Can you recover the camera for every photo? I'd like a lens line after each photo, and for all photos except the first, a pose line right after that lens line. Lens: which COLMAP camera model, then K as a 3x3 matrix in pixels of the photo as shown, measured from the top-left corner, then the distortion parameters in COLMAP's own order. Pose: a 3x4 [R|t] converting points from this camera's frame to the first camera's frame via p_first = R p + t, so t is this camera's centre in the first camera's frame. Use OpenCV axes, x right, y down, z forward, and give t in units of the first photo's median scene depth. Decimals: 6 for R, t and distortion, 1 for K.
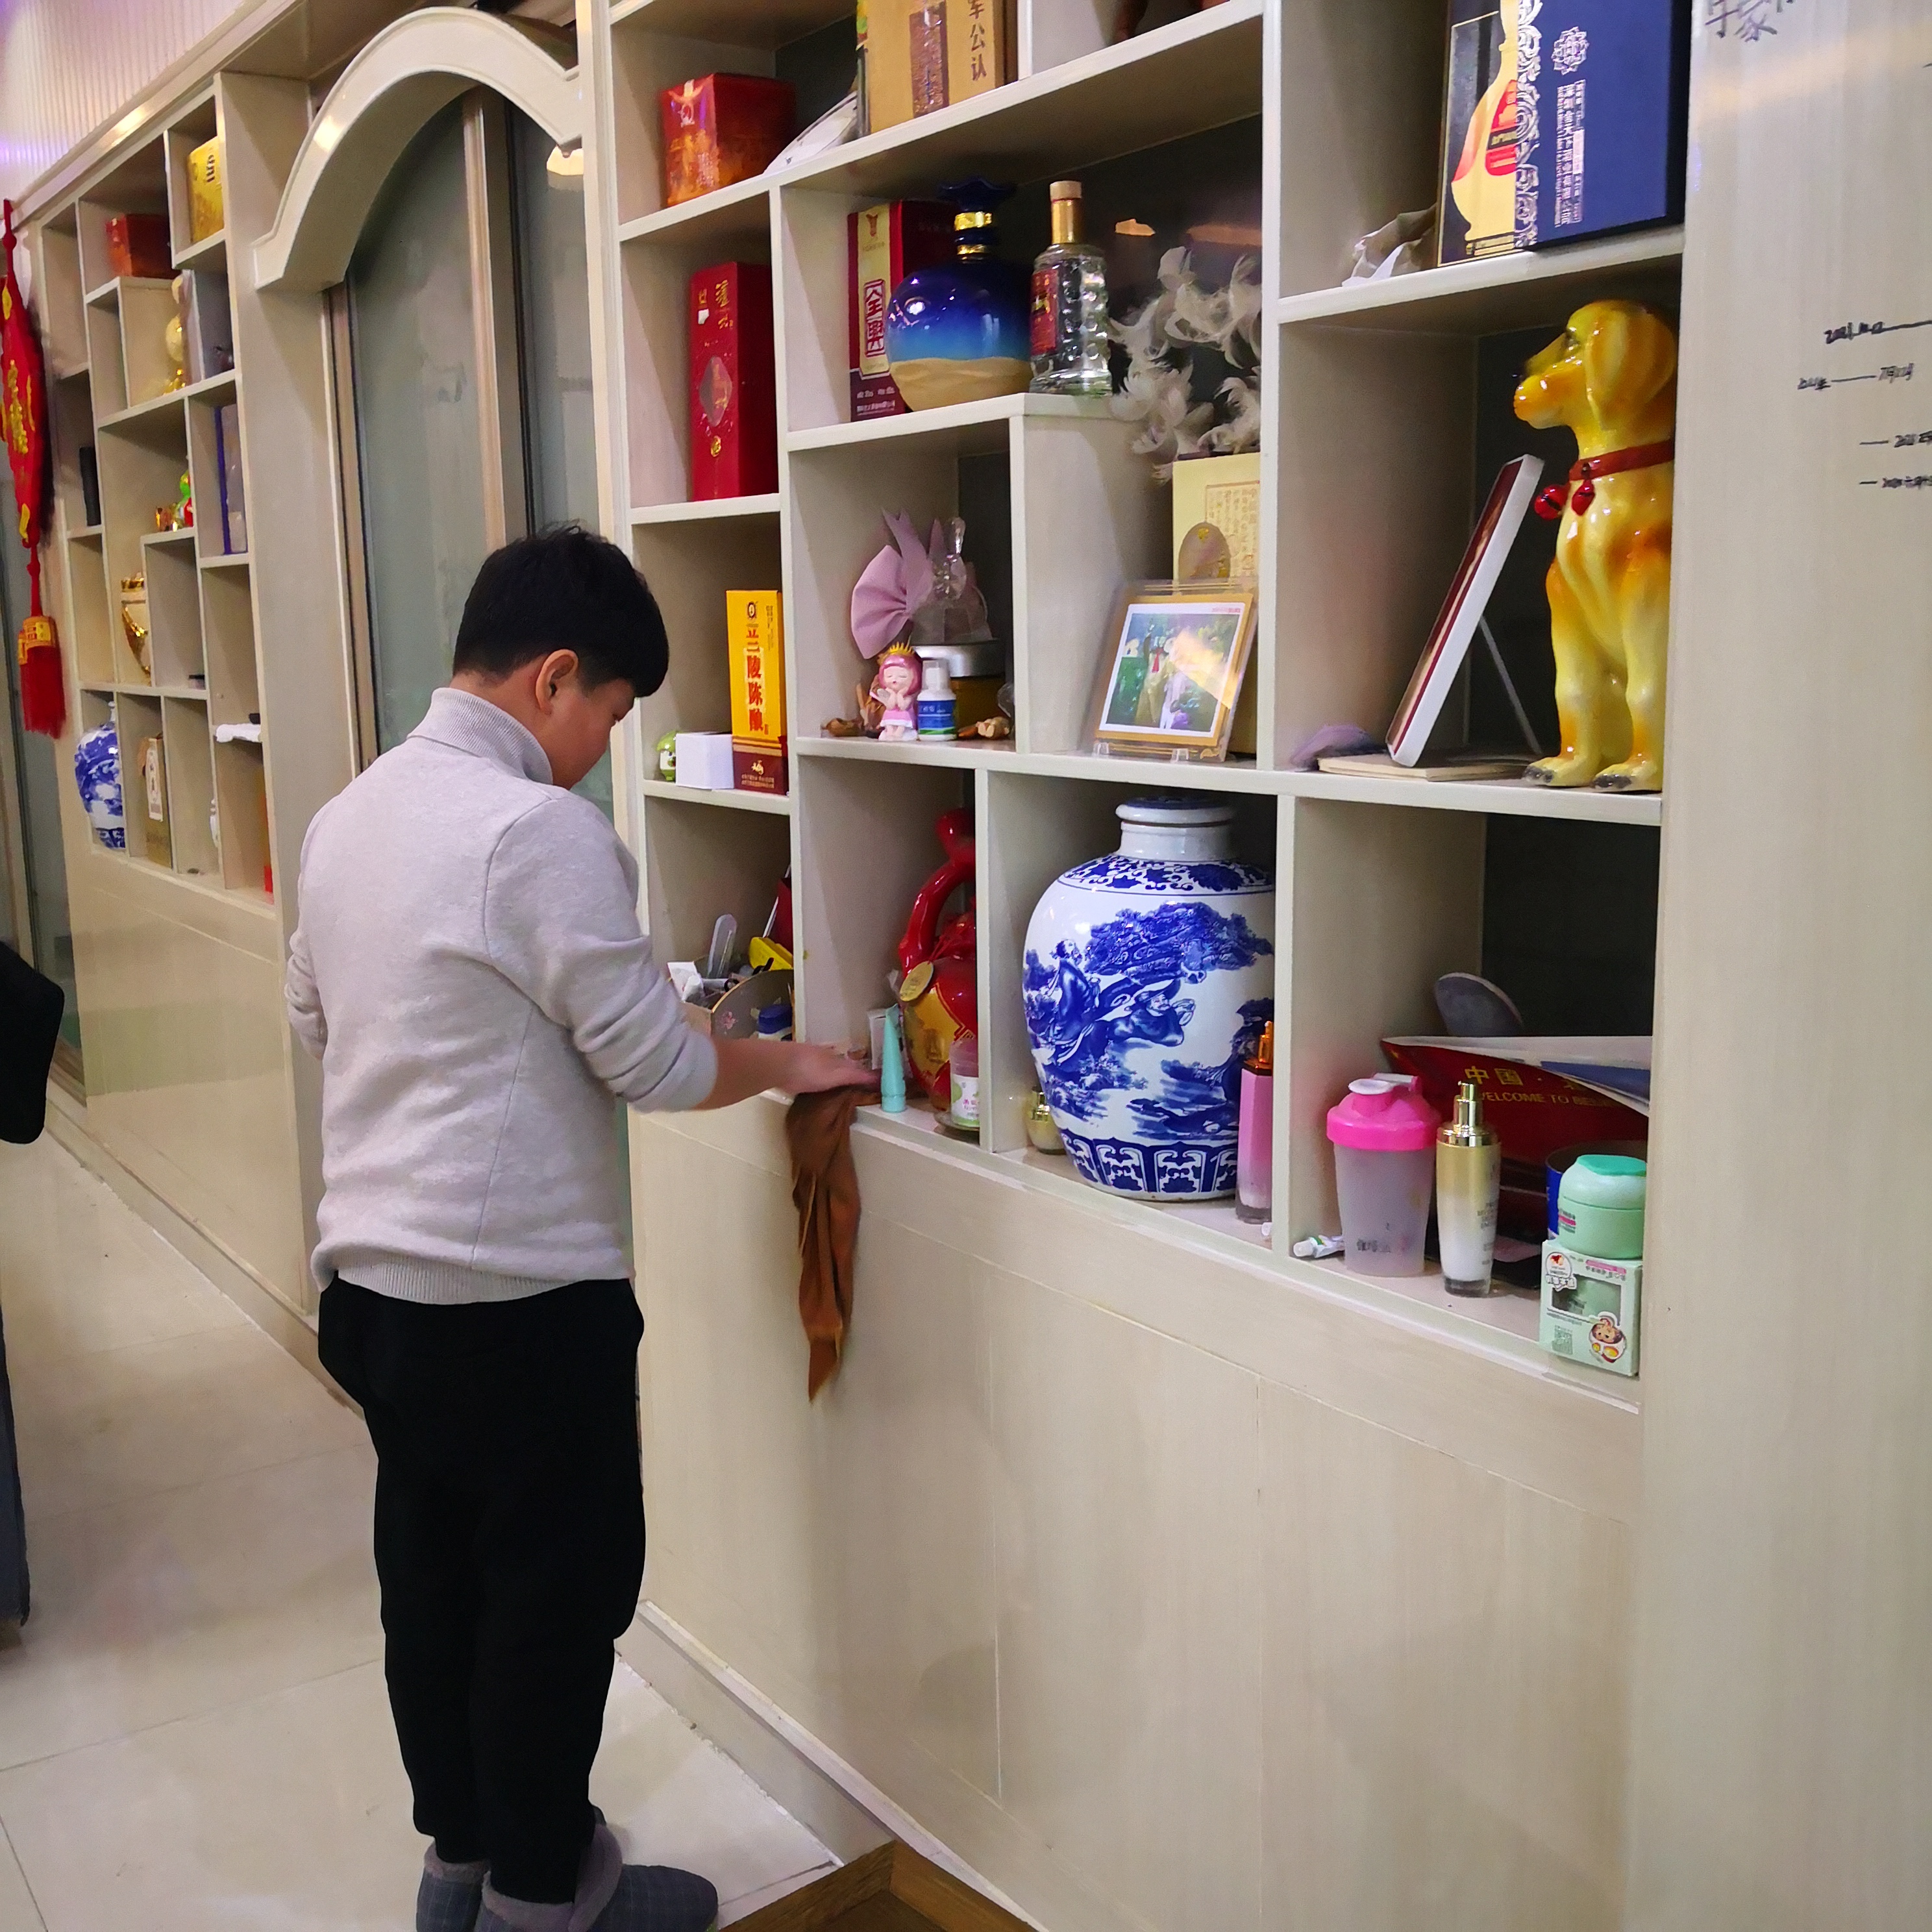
lens RADIAL K [[2205.5, 0, 1030.6], [0, 2205.5, 1019.4], [0, 0, 1]] dist [0.028760, -0.132209]
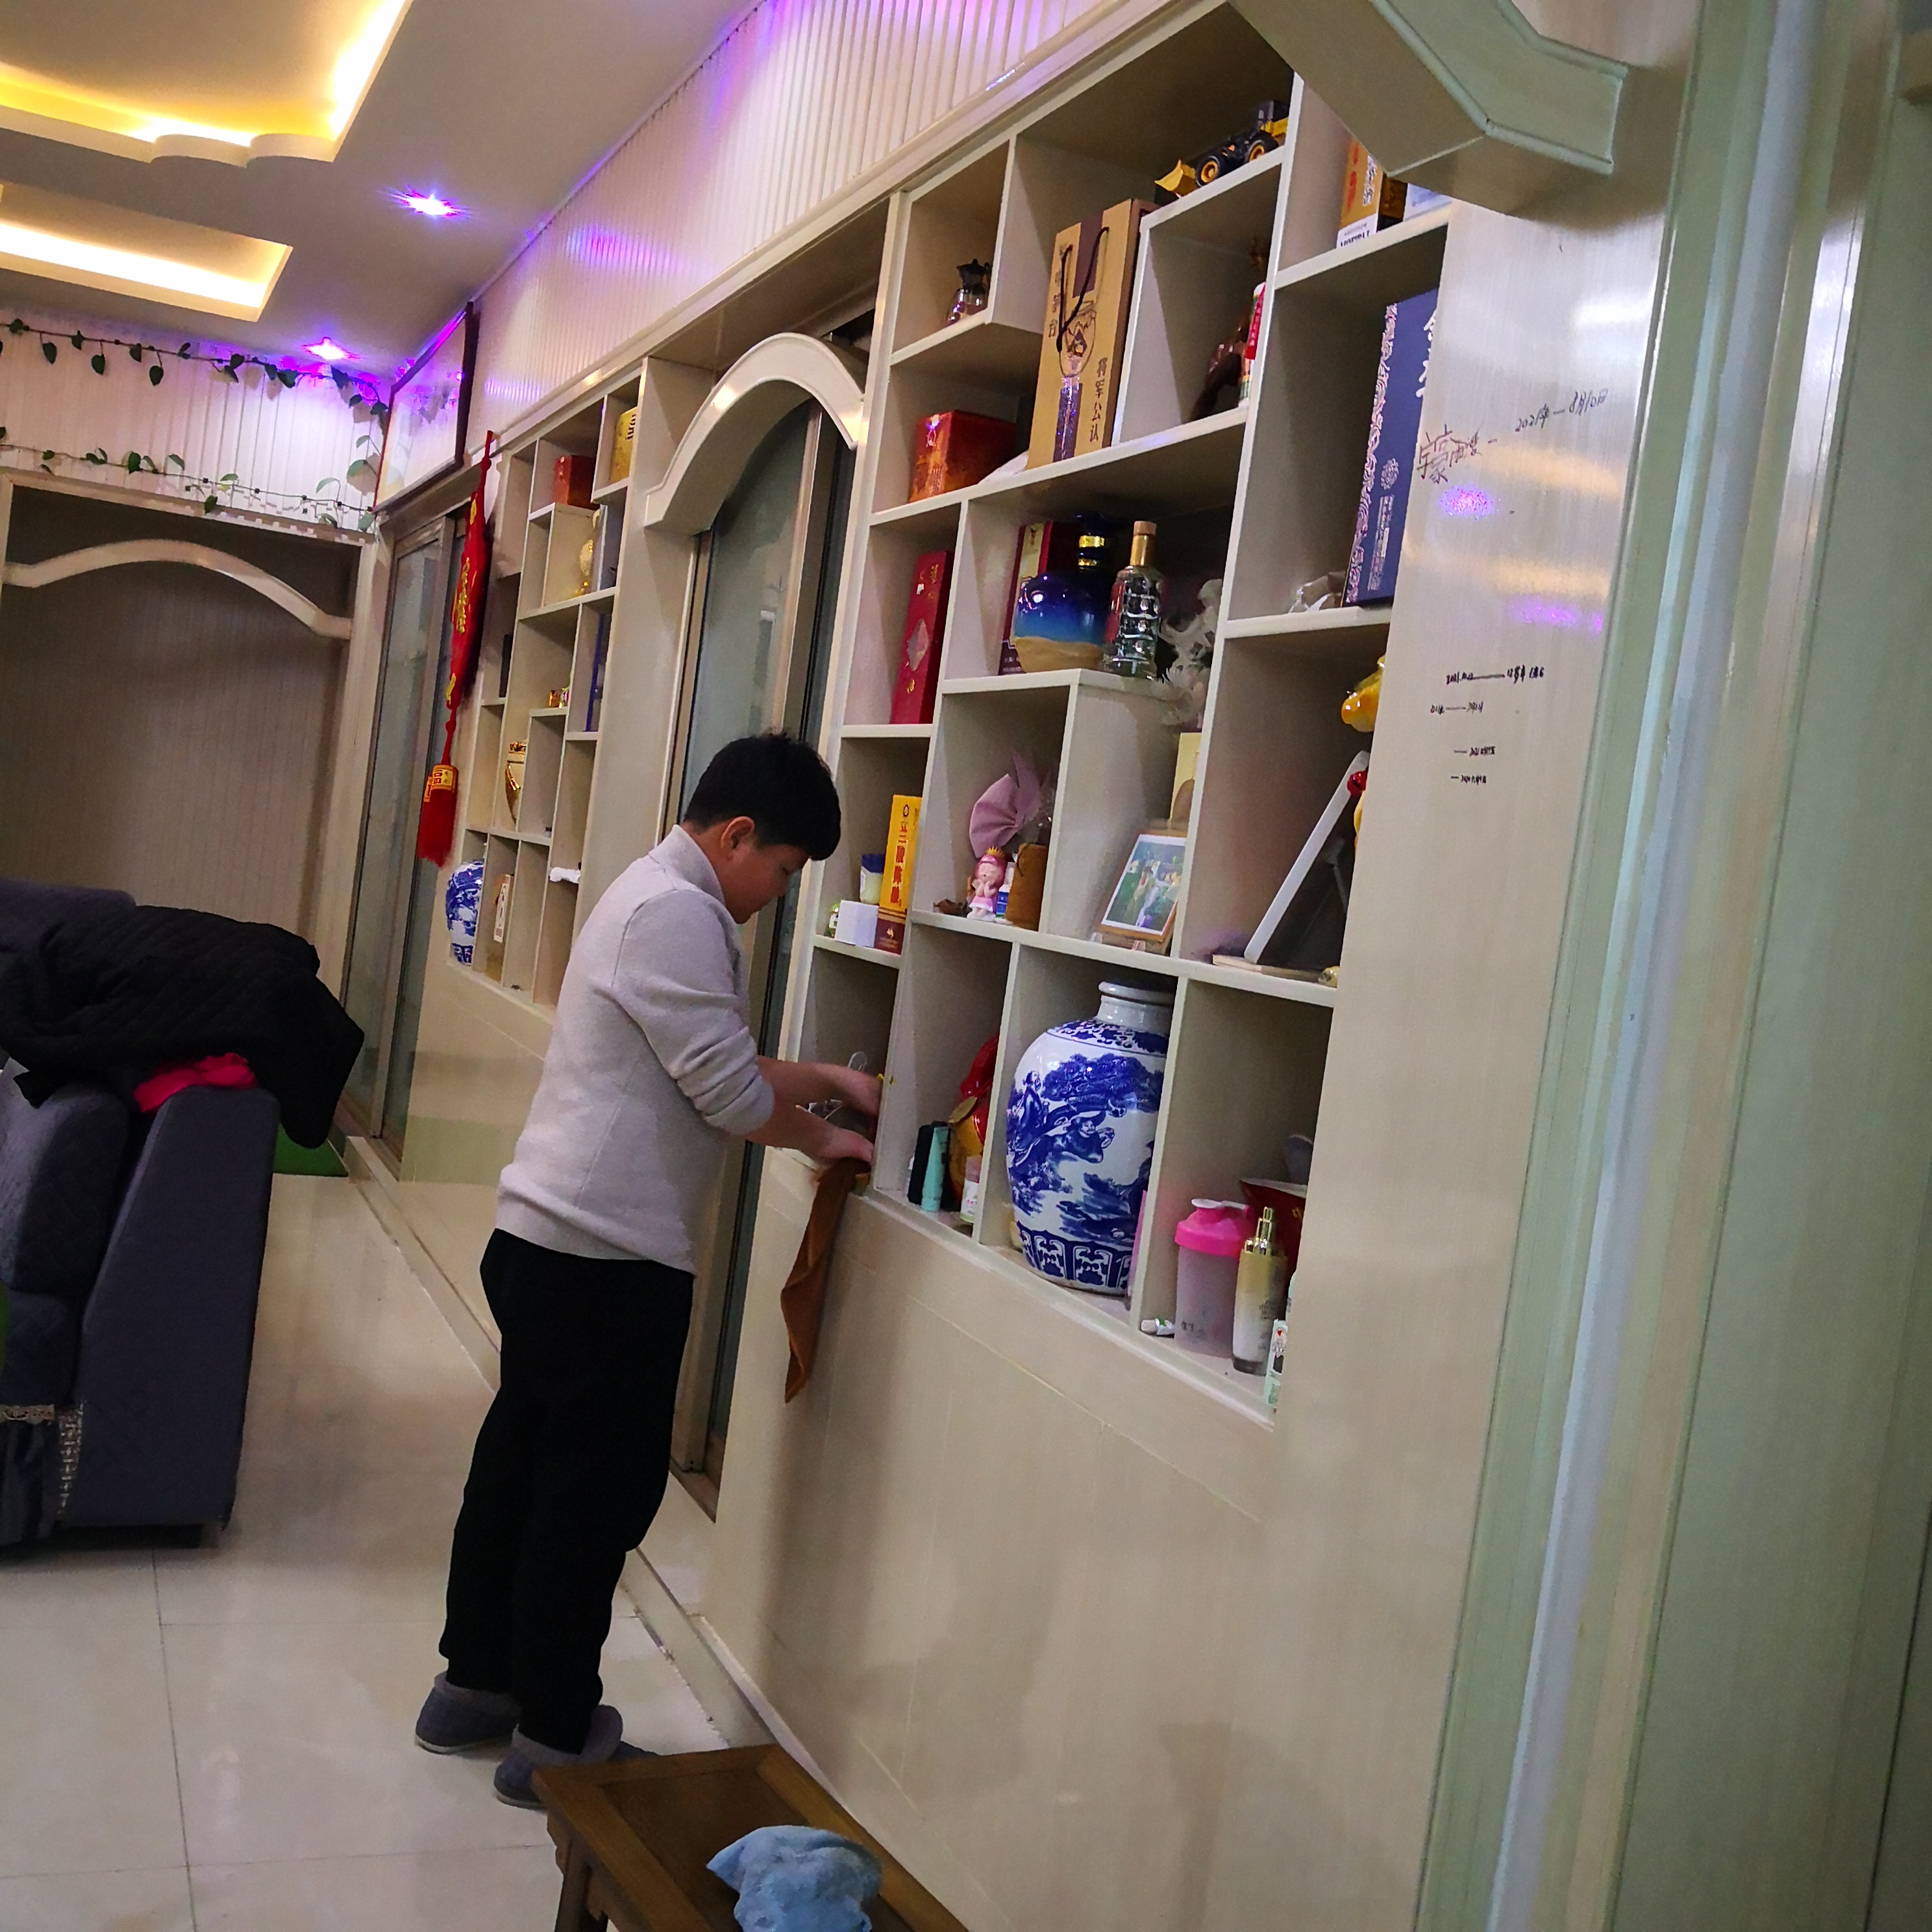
lens RADIAL K [[2248.0, 0, 966.0], [0, 2248.0, 966.0], [0, 0, 1]] dist [0.013390, -0.019764]
pose [[0.966136, 0.155274, -0.206085, 0.233499], [-0.184621, 0.973947, -0.131694, 0.082871], [0.180267, 0.165282, 0.969632, -0.298209]]
